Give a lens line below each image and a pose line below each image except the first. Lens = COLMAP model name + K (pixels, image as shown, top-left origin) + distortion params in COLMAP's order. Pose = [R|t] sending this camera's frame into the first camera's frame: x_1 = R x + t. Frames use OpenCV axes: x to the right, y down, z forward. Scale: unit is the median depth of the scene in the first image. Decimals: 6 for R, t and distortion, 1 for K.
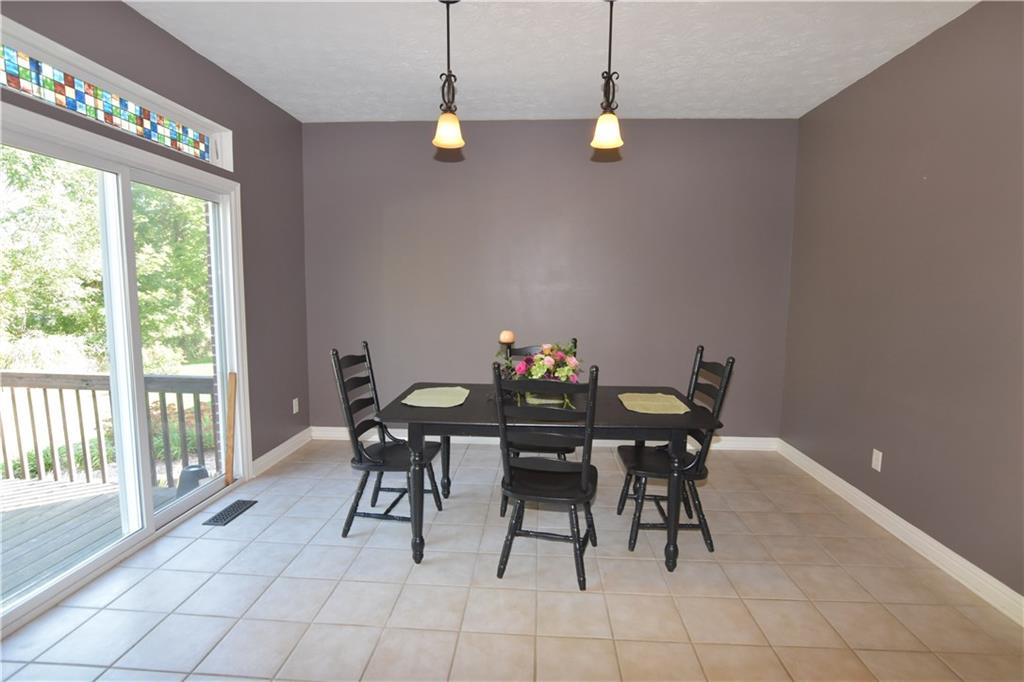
lens RADIAL K [[507.8, 0, 512.1], [0, 507.8, 338.5], [0, 0, 1]] dist [-0.019396, 0.000400]
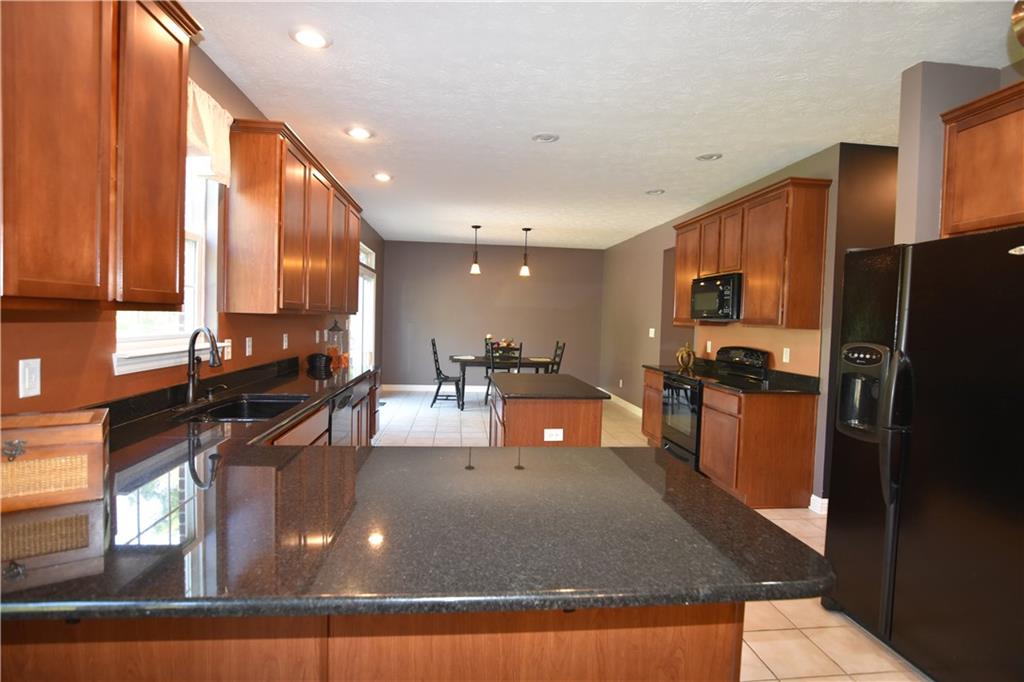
lens RADIAL K [[507.8, 0, 512.1], [0, 507.8, 338.5], [0, 0, 1]] dist [-0.019396, 0.000400]
pose [[0.987099, 0.016161, 0.159296, -0.314230], [-0.003204, 0.996688, -0.081263, 0.224649], [-0.160081, 0.079704, 0.983881, -1.674284]]
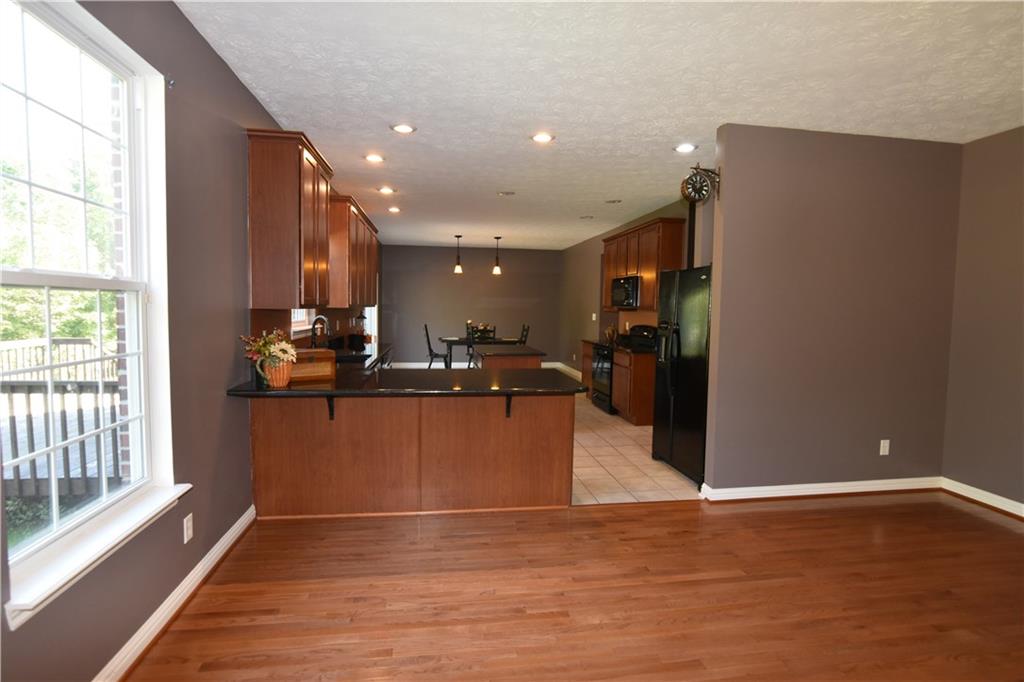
lens RADIAL K [[507.8, 0, 512.1], [0, 507.8, 338.5], [0, 0, 1]] dist [-0.019396, 0.000400]
pose [[0.978870, -0.004389, 0.204436, -0.423252], [0.016166, 0.998301, -0.055975, 0.301857], [-0.203843, 0.058097, 0.977278, -2.383049]]
